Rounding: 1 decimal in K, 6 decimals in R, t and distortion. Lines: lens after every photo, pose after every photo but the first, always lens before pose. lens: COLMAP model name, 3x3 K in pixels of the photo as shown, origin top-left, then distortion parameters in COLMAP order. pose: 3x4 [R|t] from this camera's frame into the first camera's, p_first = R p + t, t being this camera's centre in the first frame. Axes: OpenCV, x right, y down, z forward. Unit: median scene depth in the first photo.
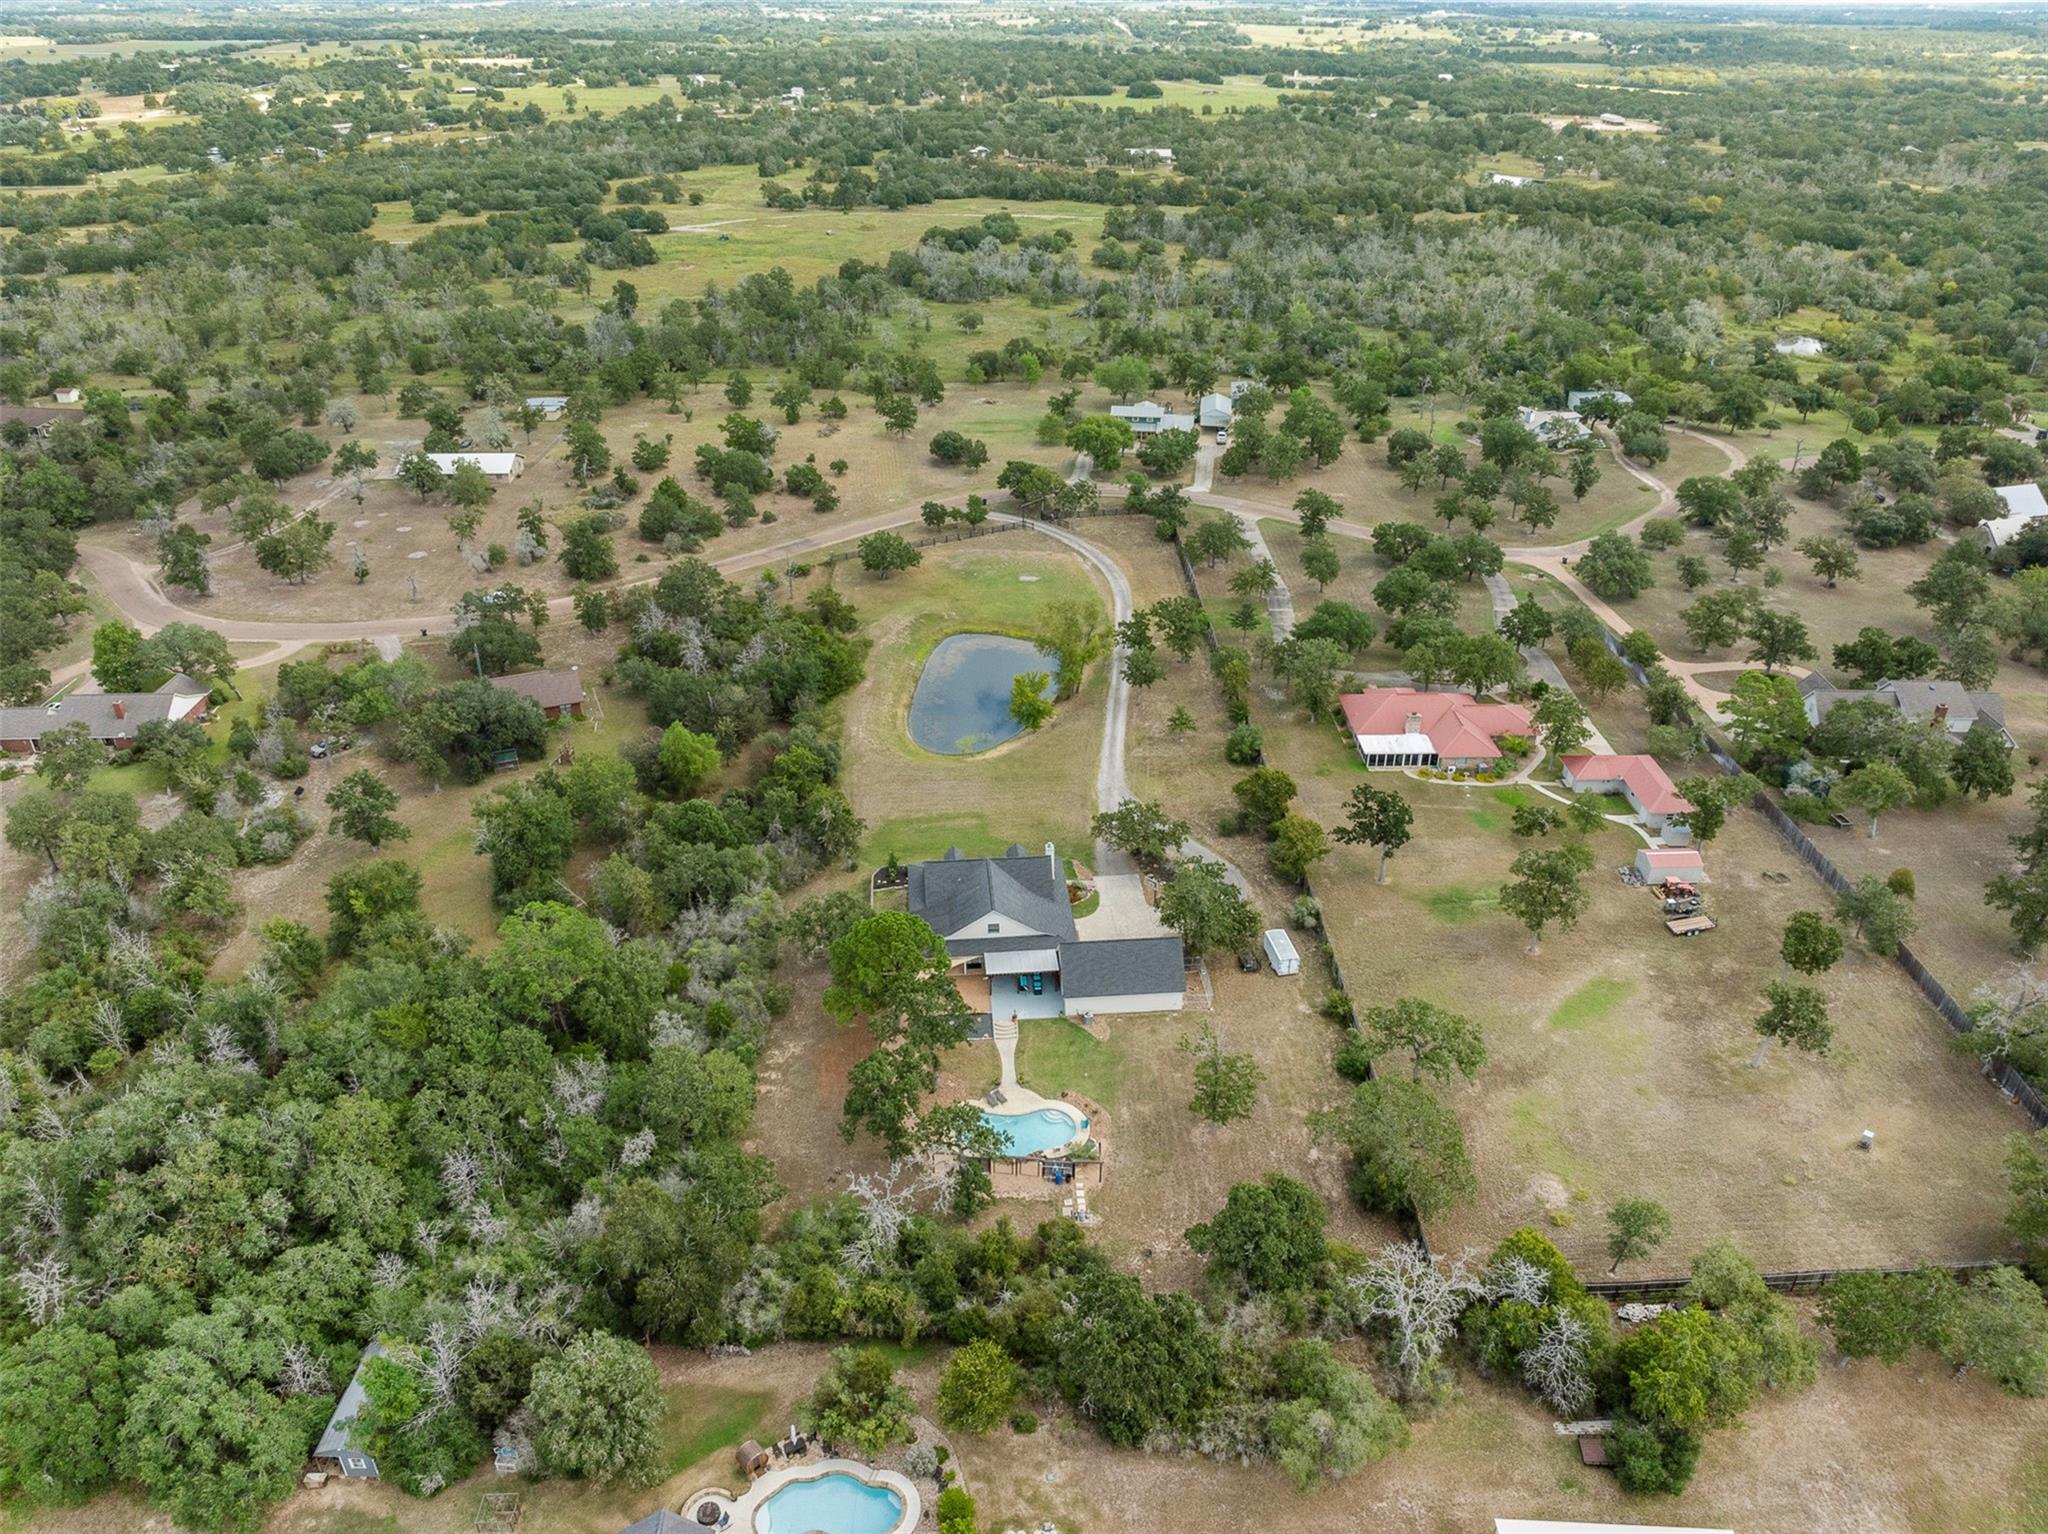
lens RADIAL K [[1417.2, 0, 1024.8], [0, 1417.2, 770.1], [0, 0, 1]] dist [-0.044988, -0.001364]
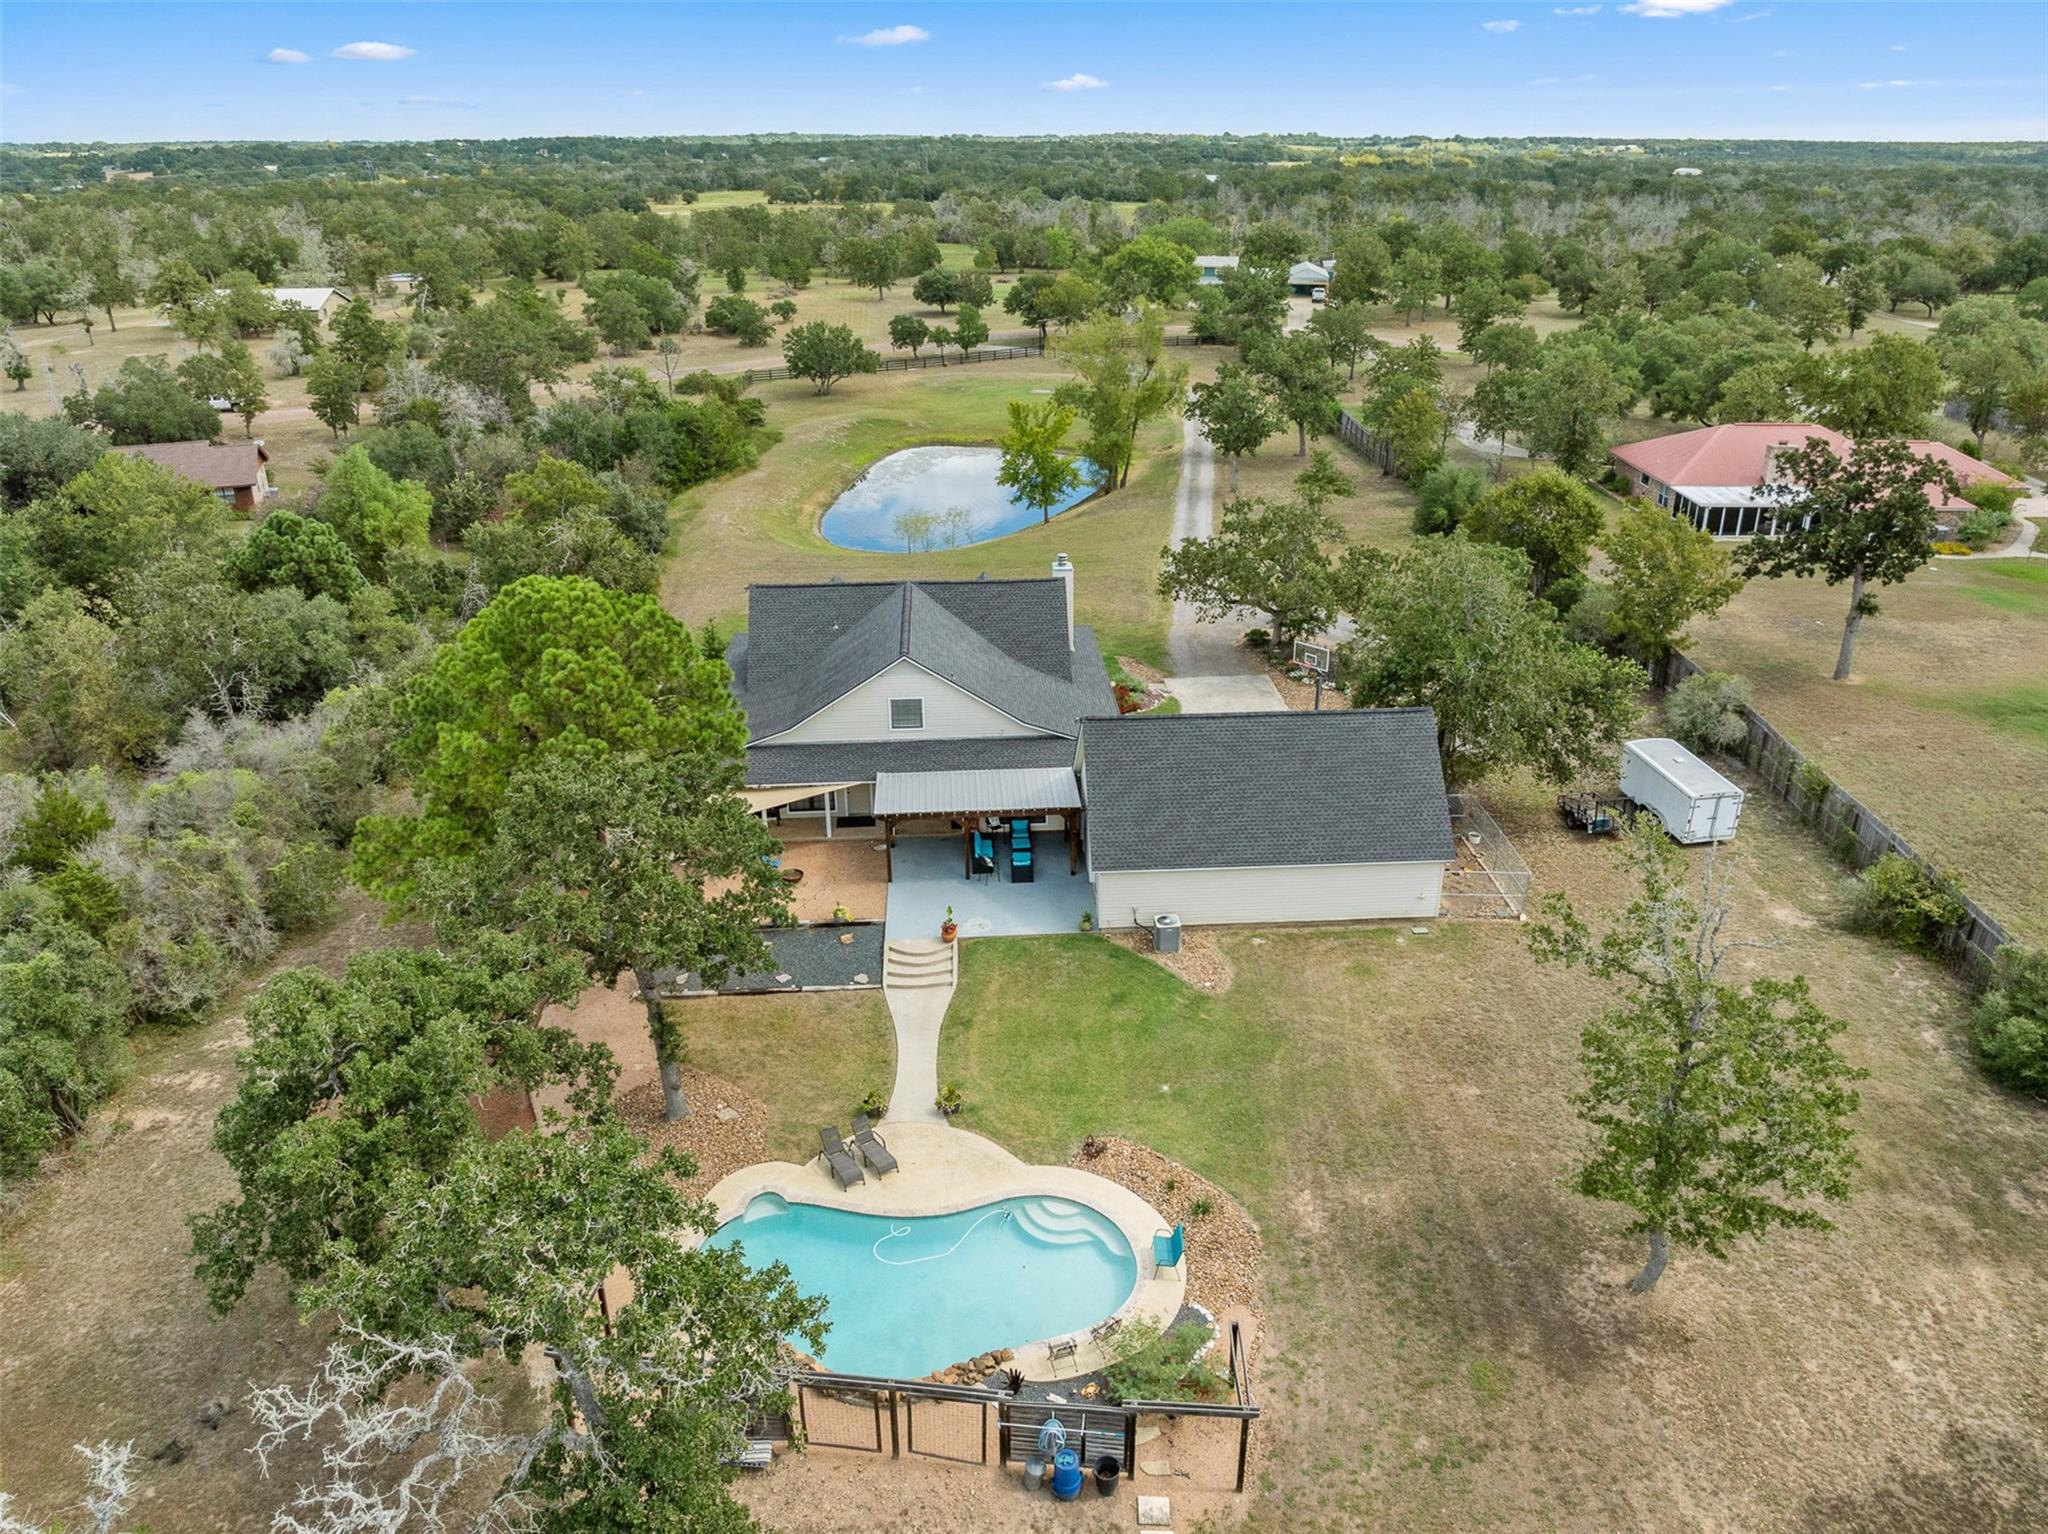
lens RADIAL K [[1417.2, 0, 1021.0], [0, 1417.2, 762.9], [0, 0, 1]] dist [-0.044988, -0.001364]
pose [[0.999479, 0.001079, -0.032256, 0.021013], [-0.004401, 0.994662, -0.103096, 0.170501], [0.031972, 0.103184, 0.994148, 0.662081]]
